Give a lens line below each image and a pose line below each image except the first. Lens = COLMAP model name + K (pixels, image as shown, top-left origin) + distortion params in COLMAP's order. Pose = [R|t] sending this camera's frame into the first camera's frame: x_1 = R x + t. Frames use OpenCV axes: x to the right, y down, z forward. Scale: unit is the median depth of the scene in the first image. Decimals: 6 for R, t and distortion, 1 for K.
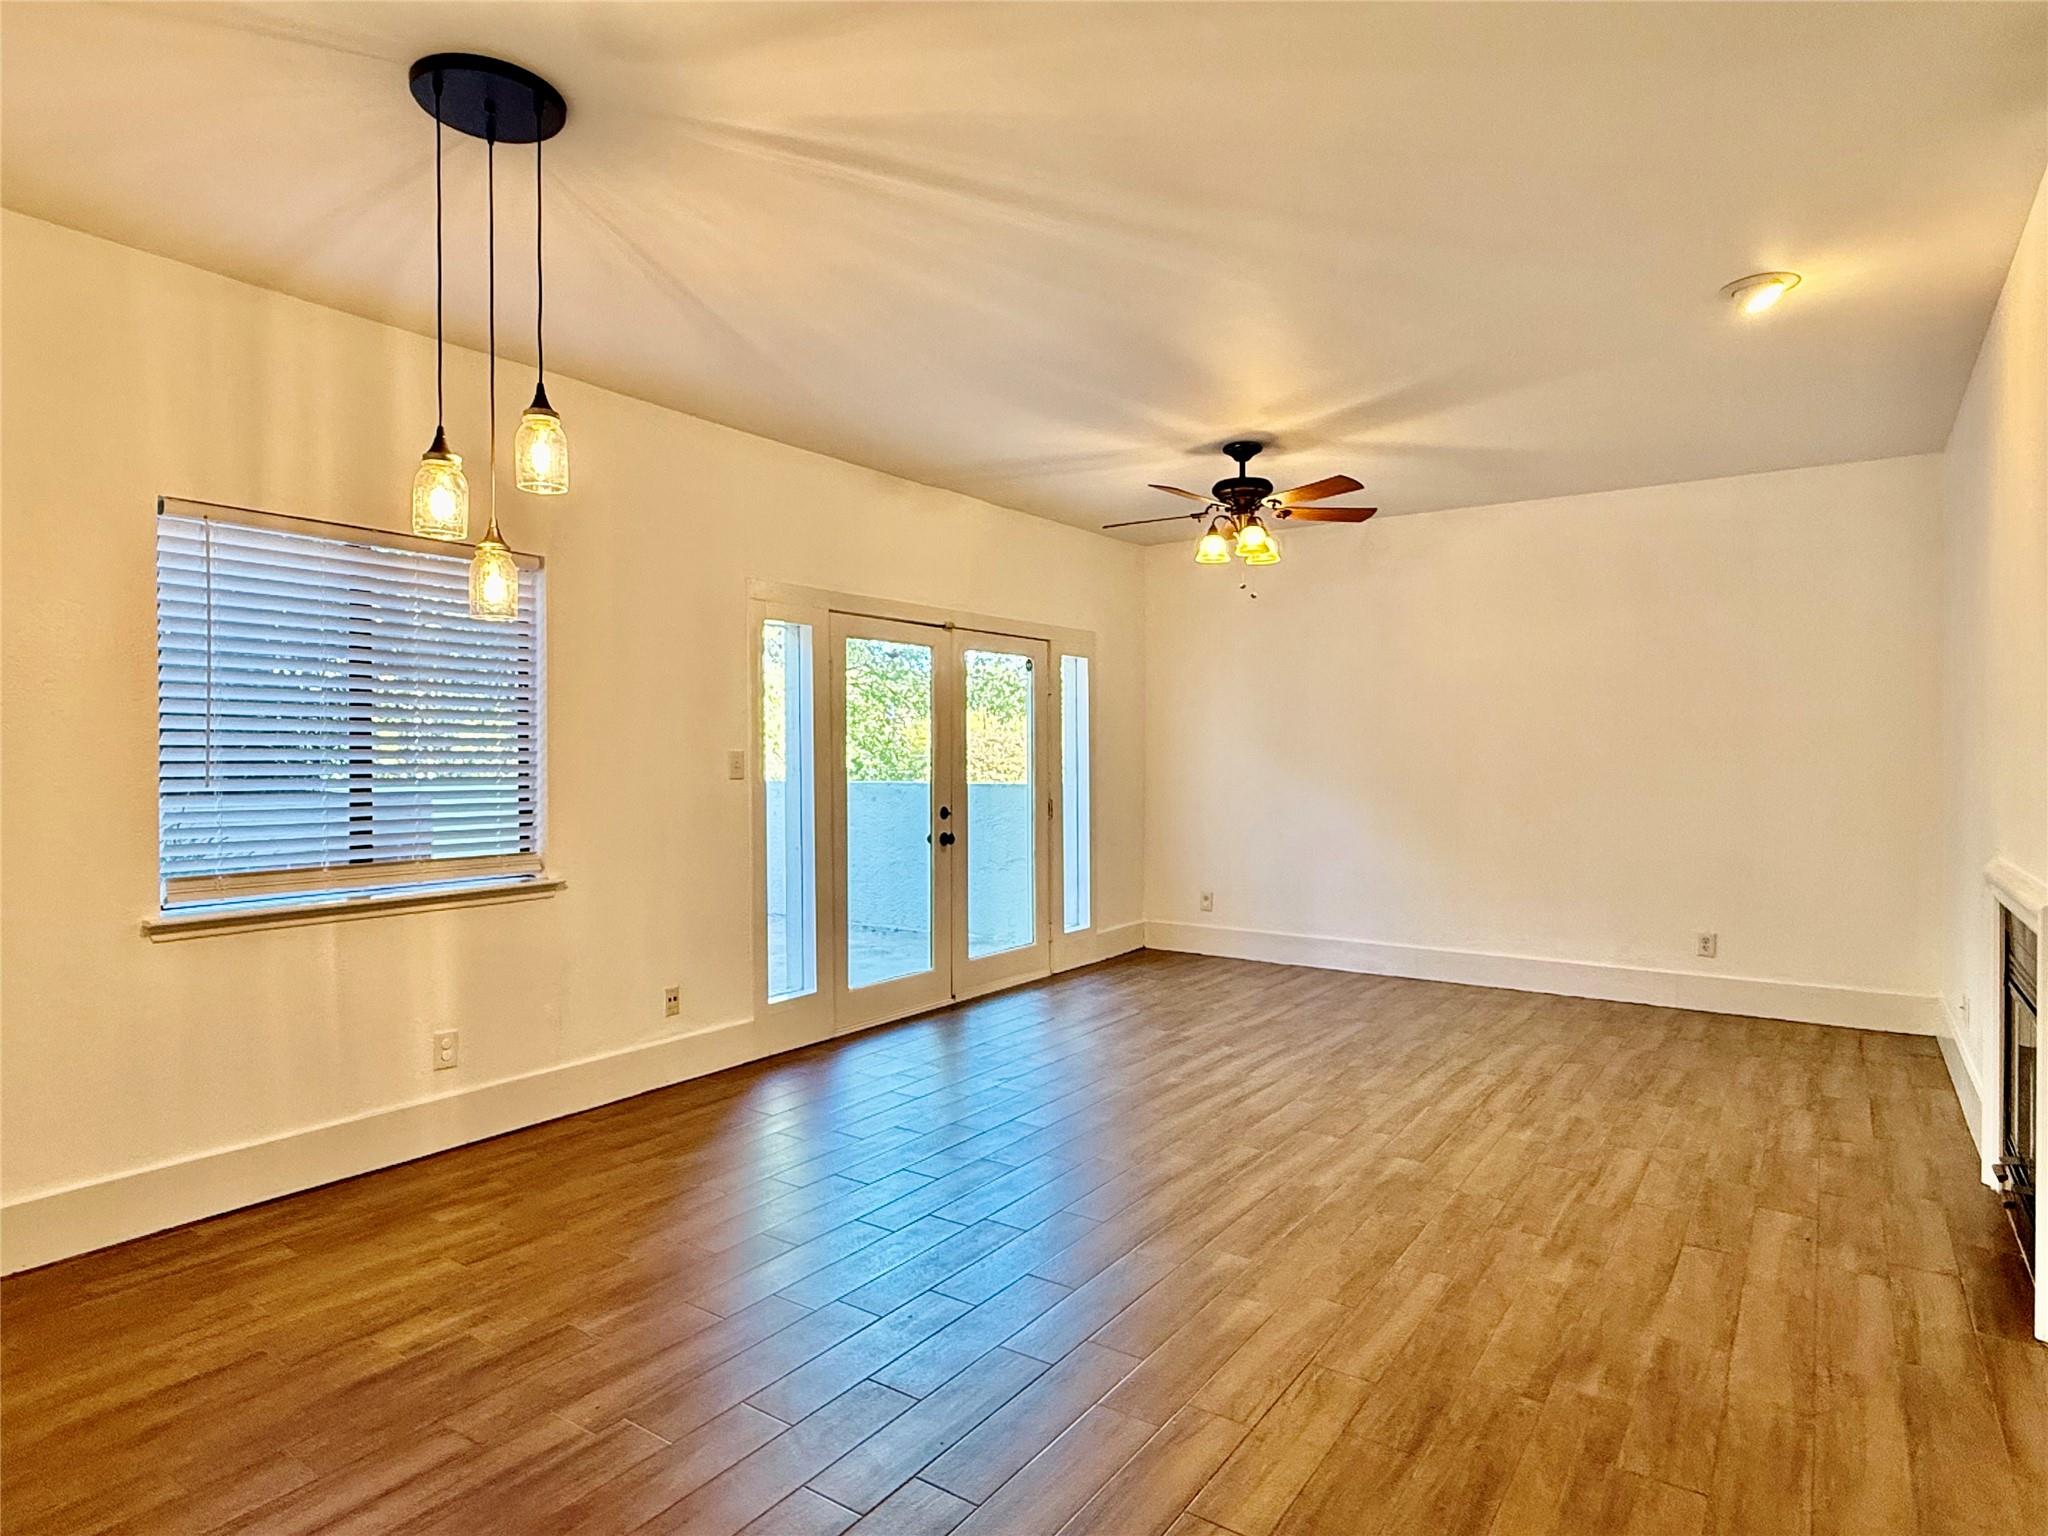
lens RADIAL K [[1141.8, 0, 1033.6], [0, 1141.8, 766.3], [0, 0, 1]] dist [0.002519, -0.001244]
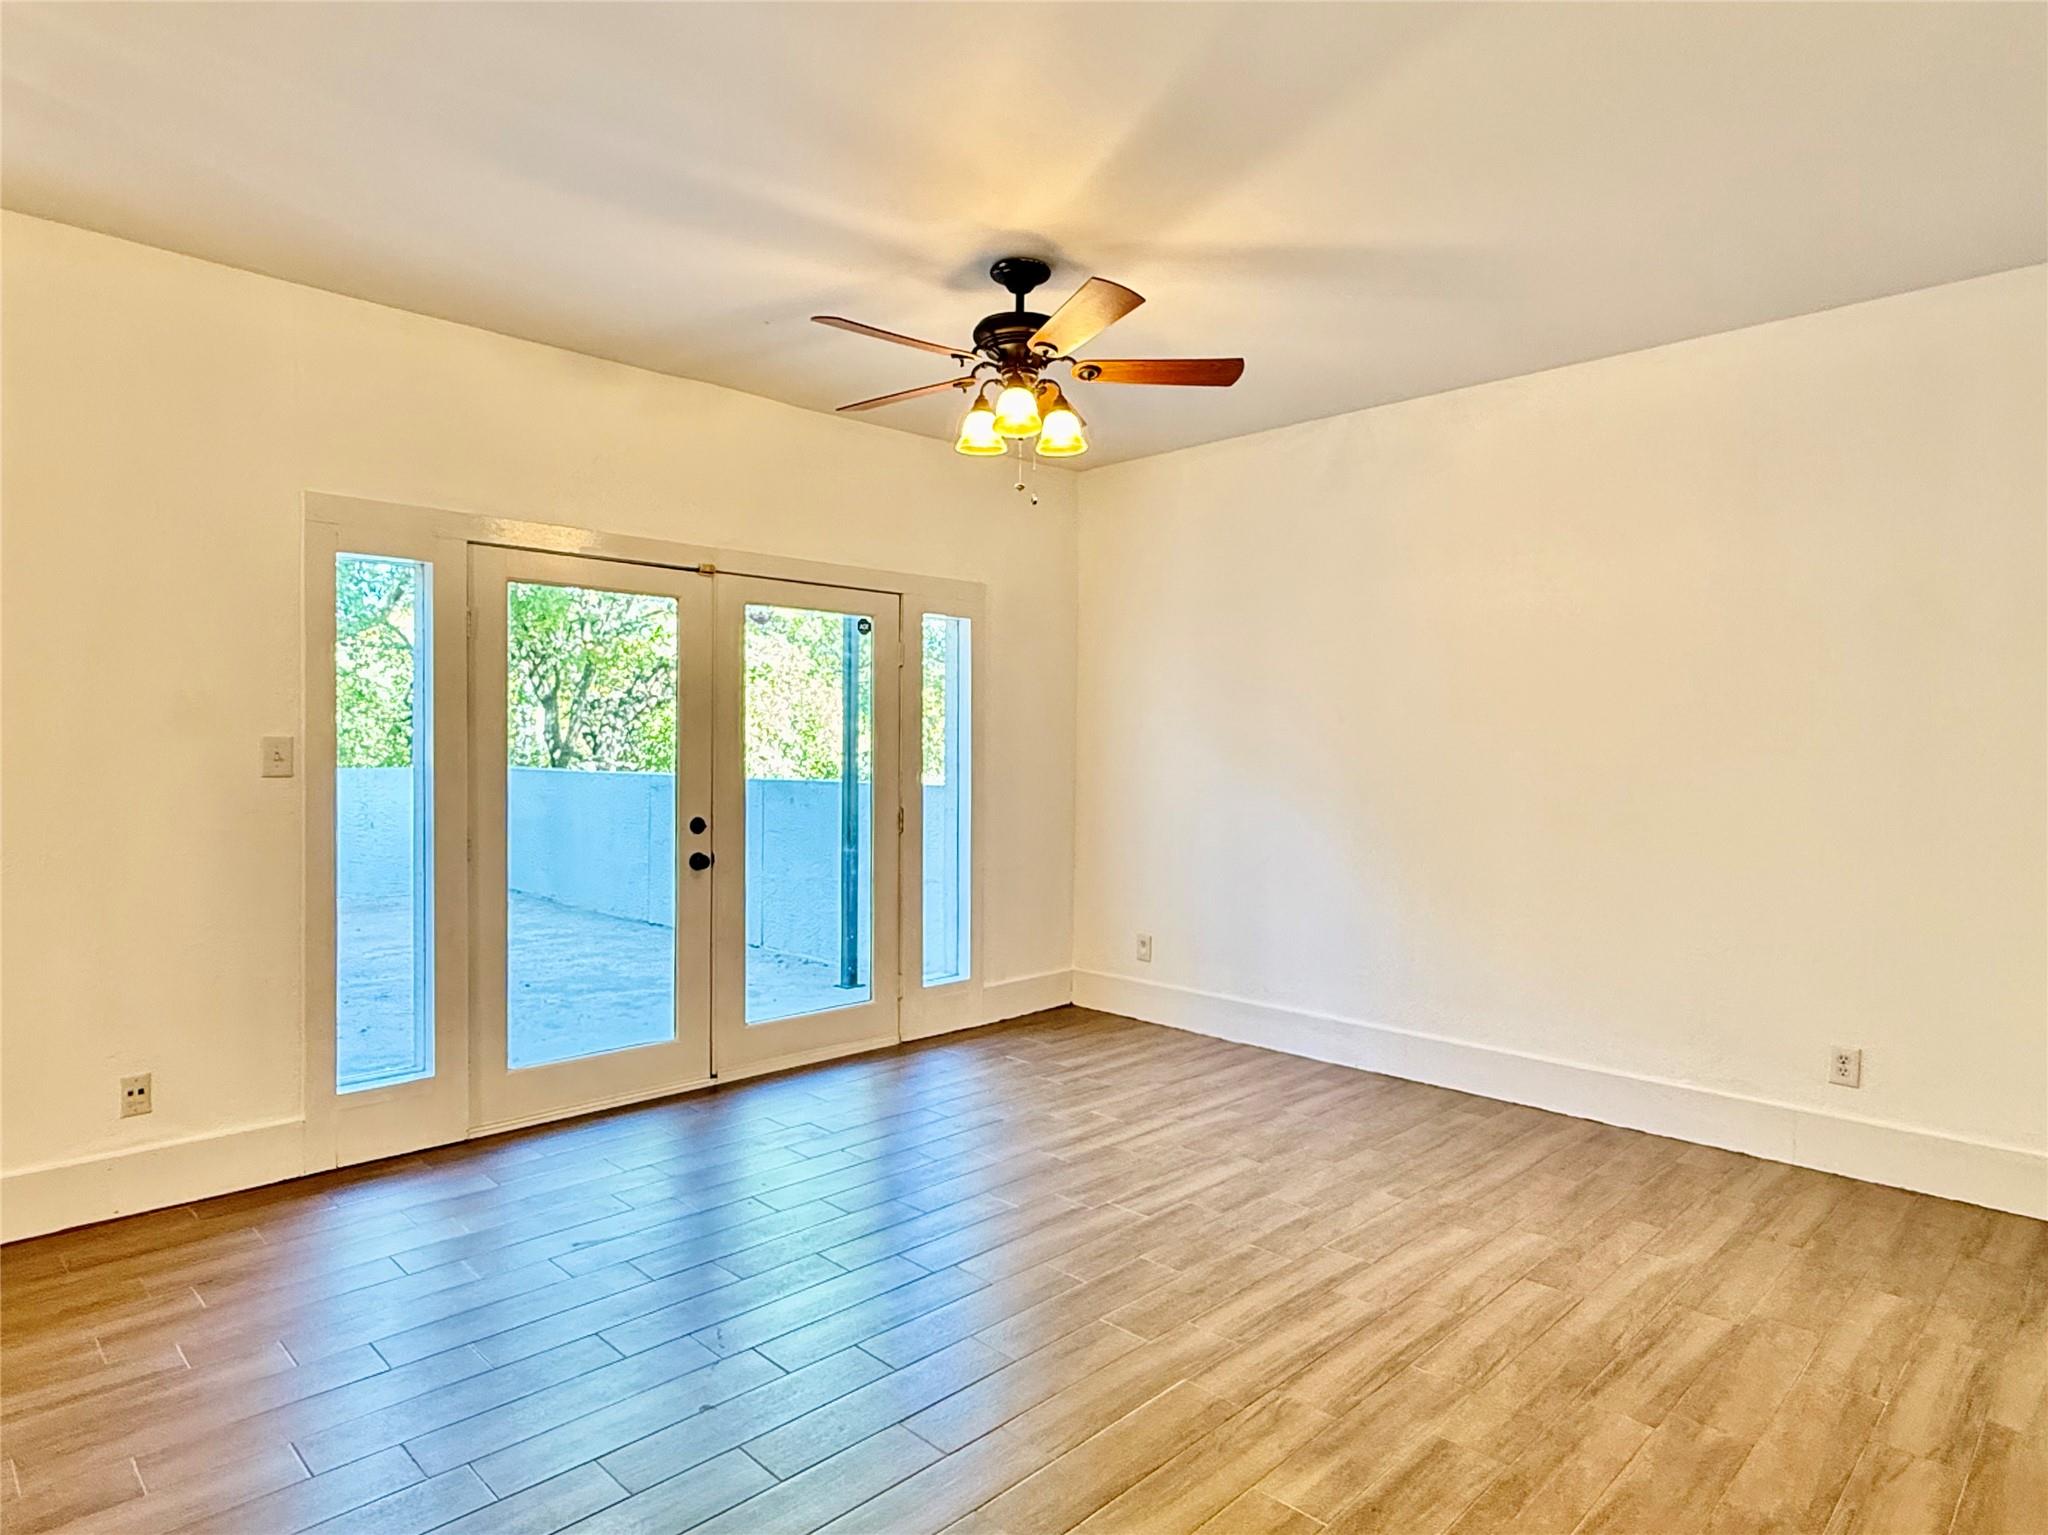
lens RADIAL K [[1166.6, 0, 1031.9], [0, 1166.6, 770.5], [0, 0, 1]] dist [0.001408, 0.000785]
pose [[0.984674, 0.013165, -0.173910, 0.285574], [-0.011681, 0.999886, 0.009551, -0.004344], [0.174016, -0.007373, 0.984715, 0.329504]]
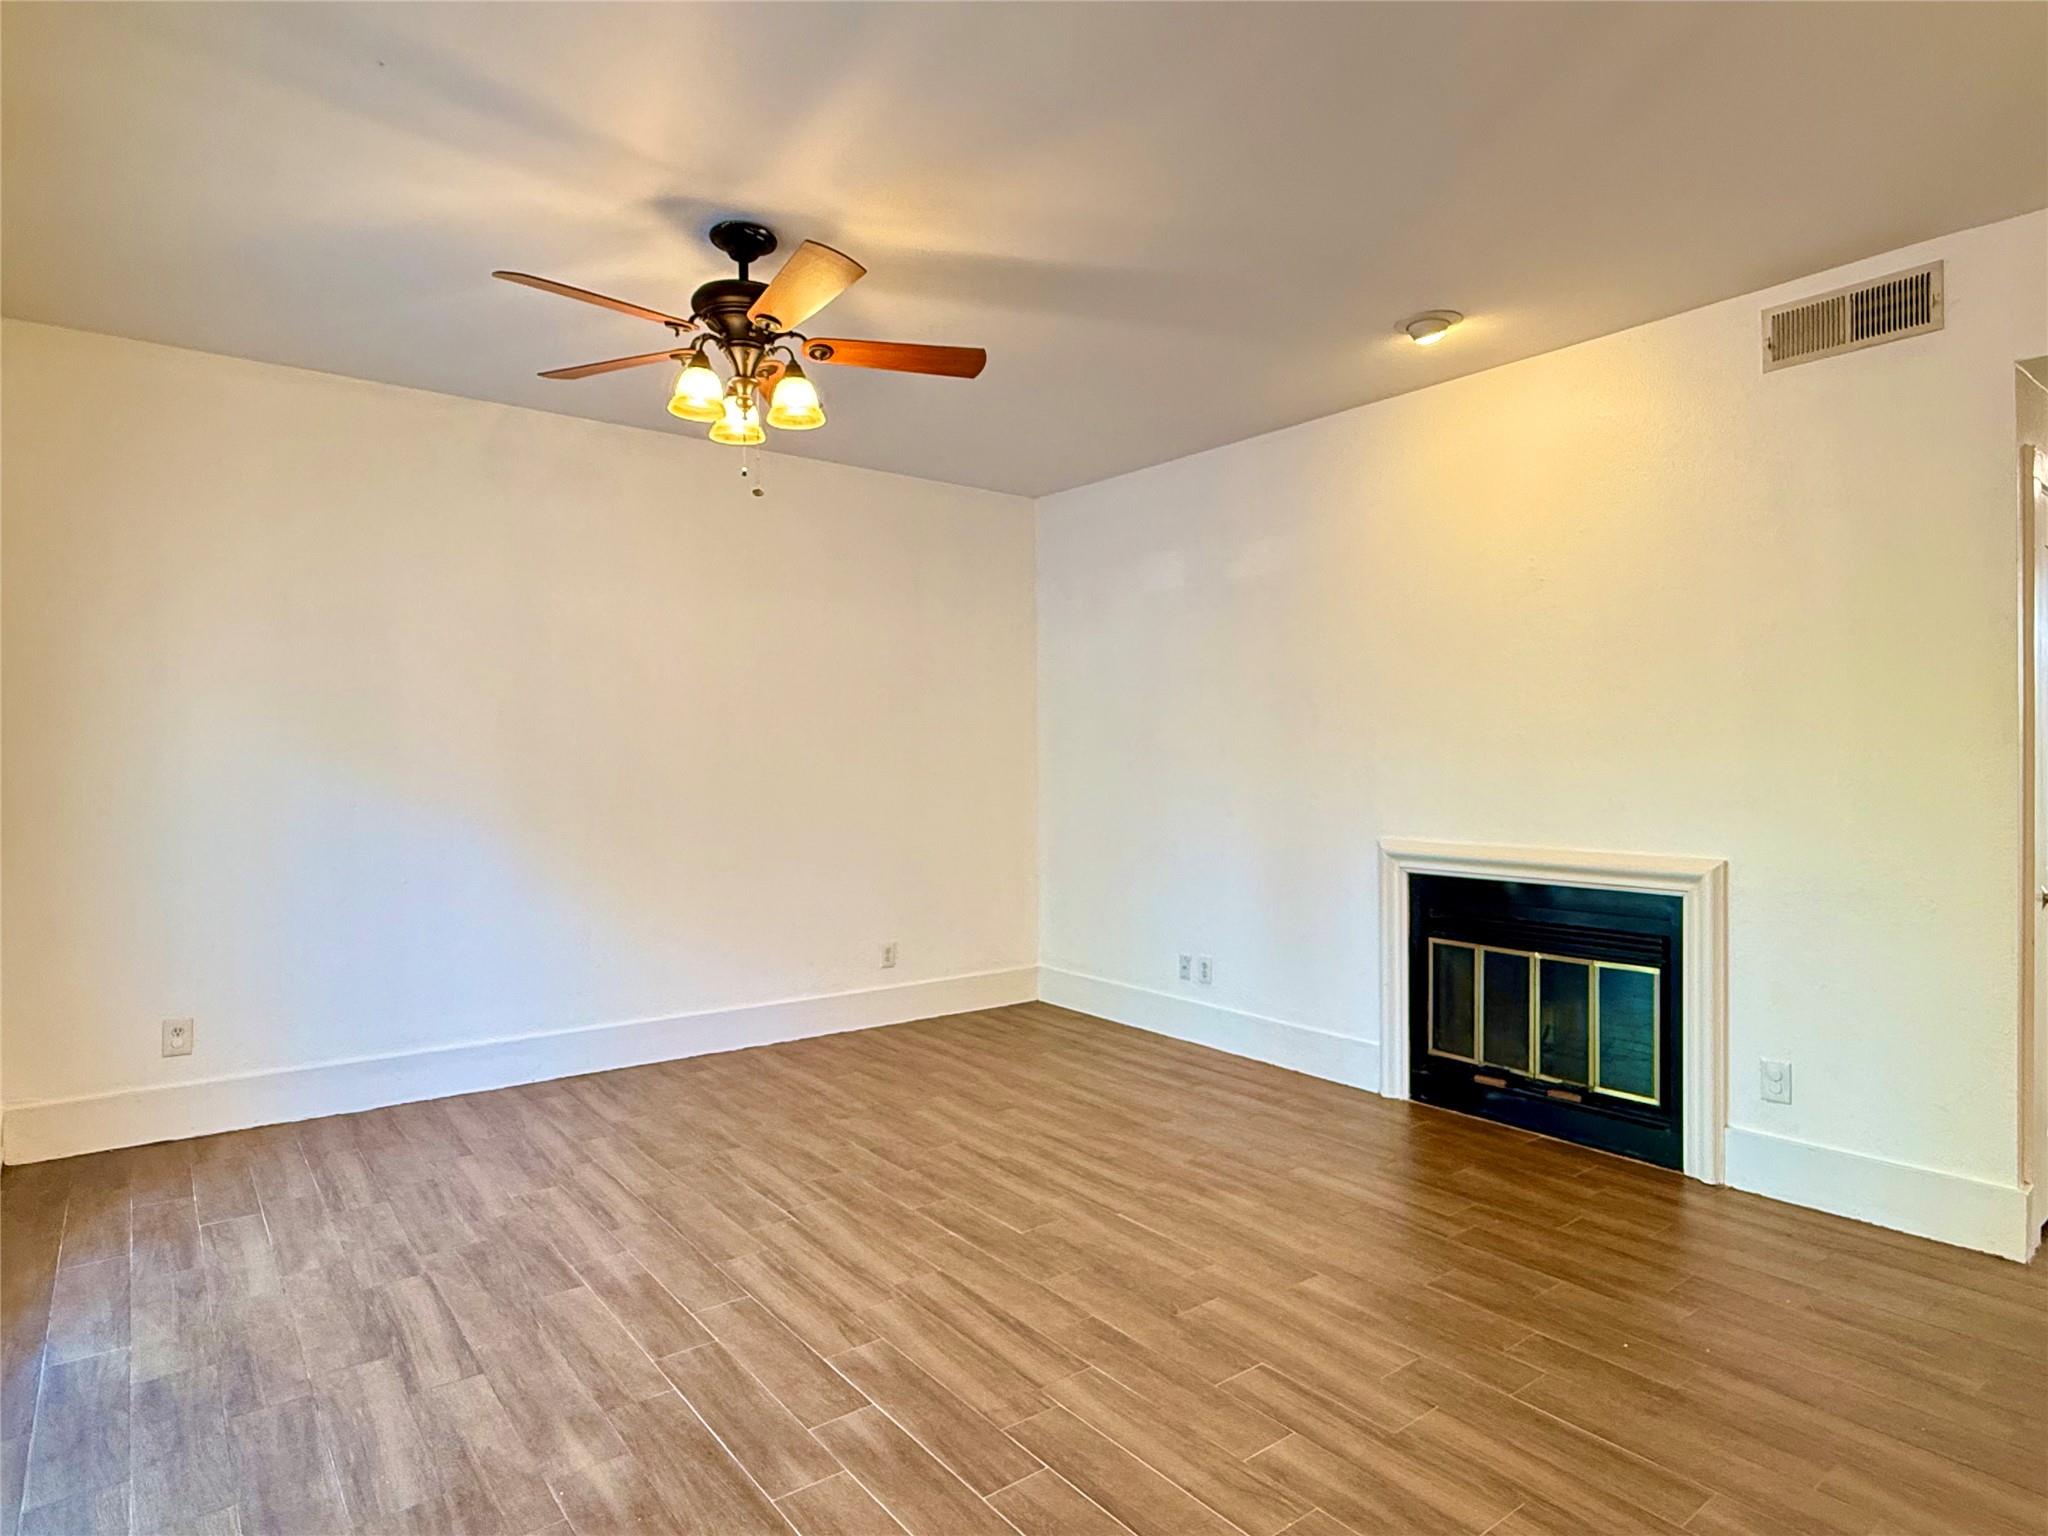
lens RADIAL K [[1141.8, 0, 1033.6], [0, 1141.8, 766.3], [0, 0, 1]] dist [0.002519, -0.001244]
pose [[0.302708, -0.004102, 0.953075, -0.311283], [0.009288, 0.999956, 0.001354, -0.003401], [-0.953038, 0.008442, 0.302732, 0.635422]]
